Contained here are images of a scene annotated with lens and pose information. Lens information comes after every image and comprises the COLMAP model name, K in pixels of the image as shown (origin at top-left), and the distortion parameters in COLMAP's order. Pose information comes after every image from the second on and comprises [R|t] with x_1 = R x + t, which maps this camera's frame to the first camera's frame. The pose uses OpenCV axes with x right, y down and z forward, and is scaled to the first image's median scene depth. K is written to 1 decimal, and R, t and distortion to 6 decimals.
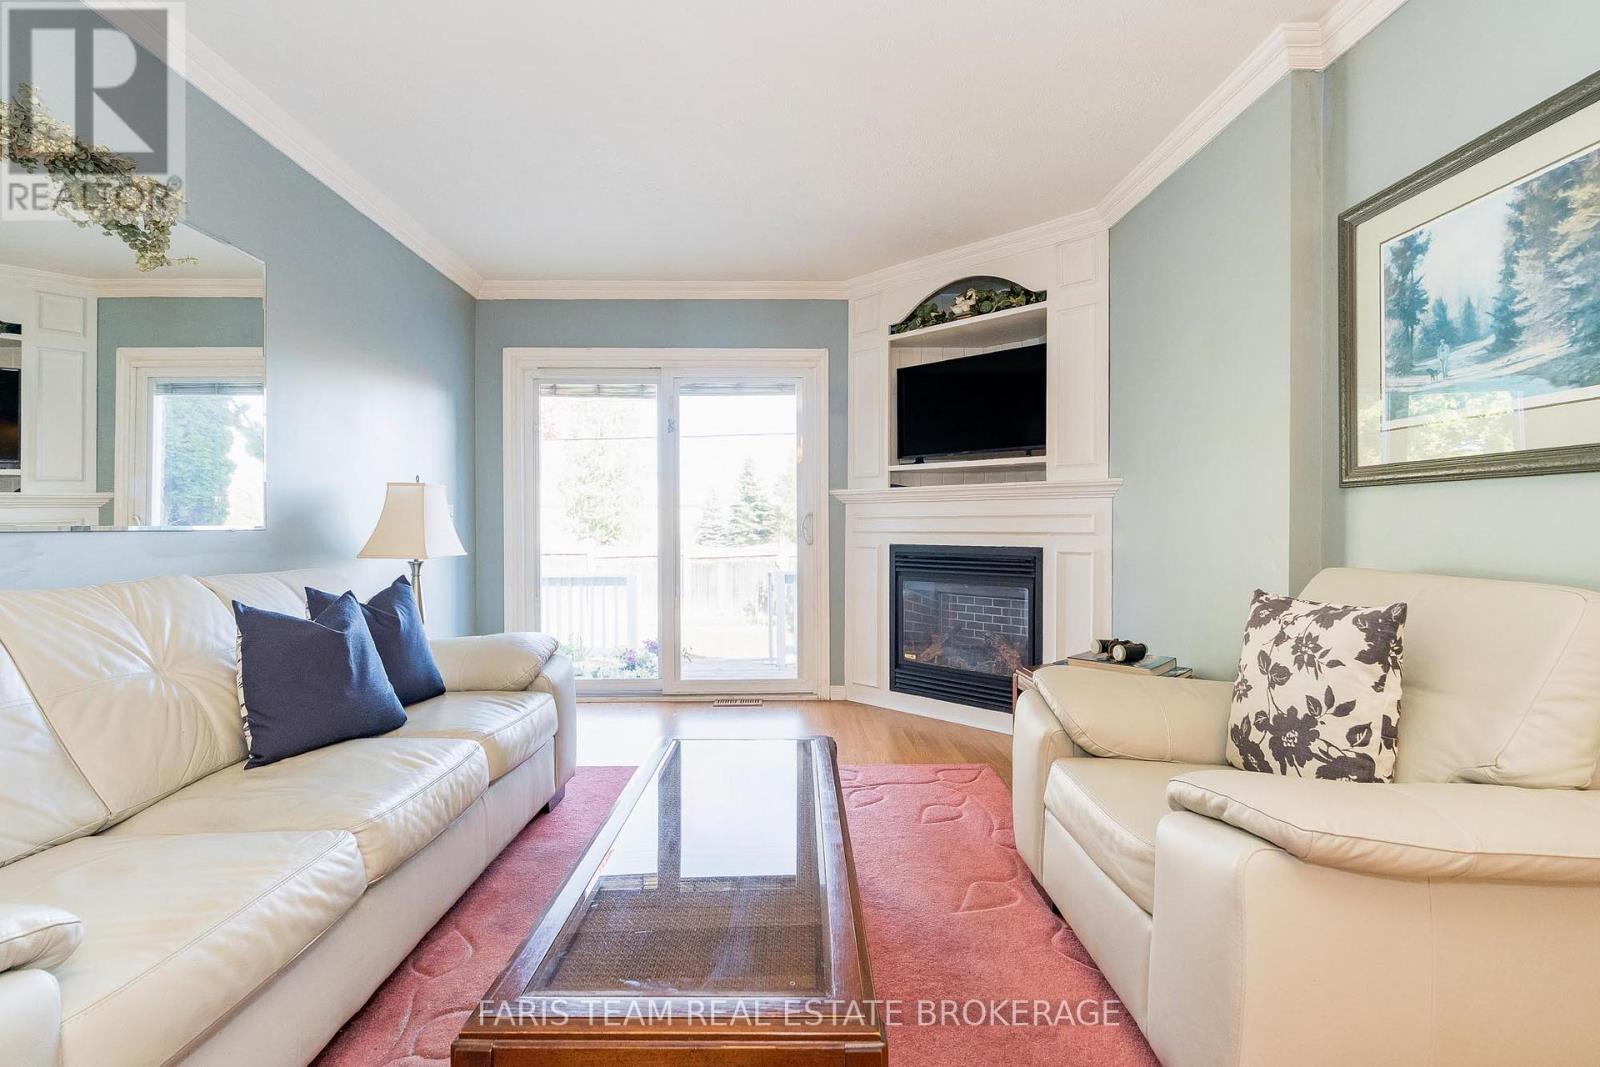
lens RADIAL K [[735.2, 0, 771.6], [0, 735.2, 524.5], [0, 0, 1]] dist [-0.009203, 0.000817]
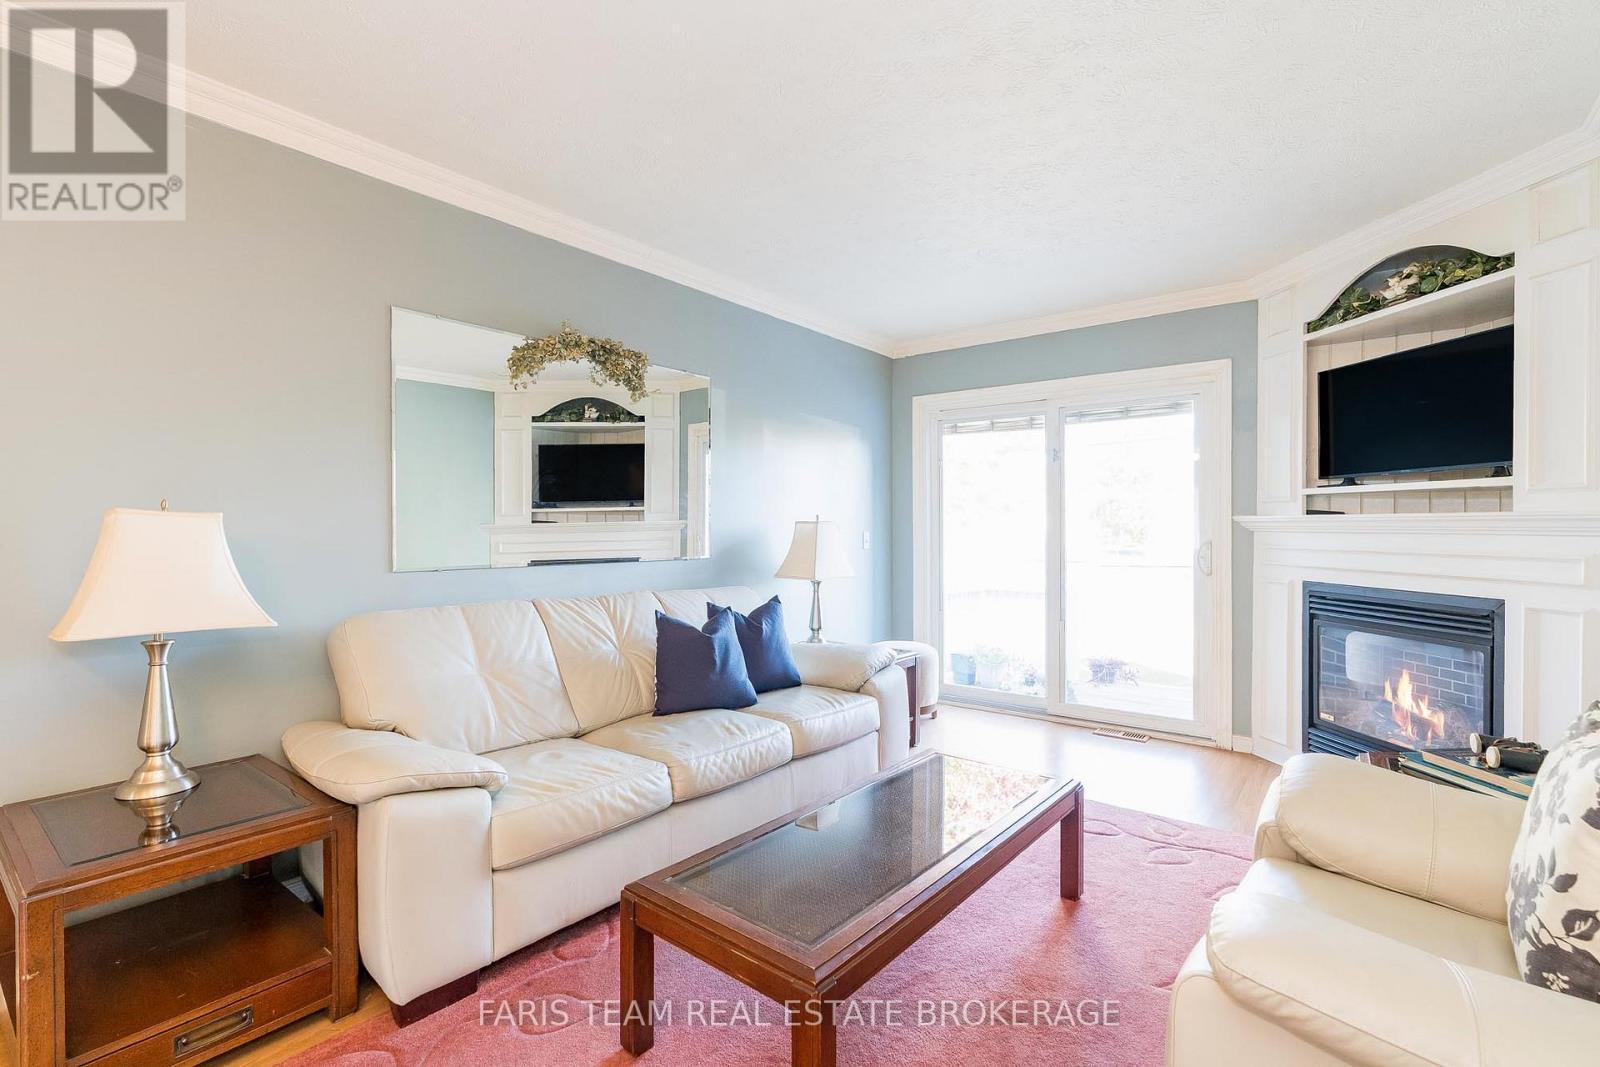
lens RADIAL K [[729.7, 0, 805.7], [0, 729.7, 525.9], [0, 0, 1]] dist [-0.003541, 0.000828]
pose [[0.776976, 0.002714, -0.629525, 0.270991], [0.000244, 0.999989, 0.004613, -0.045570], [0.629531, -0.003737, 0.776967, -0.019061]]
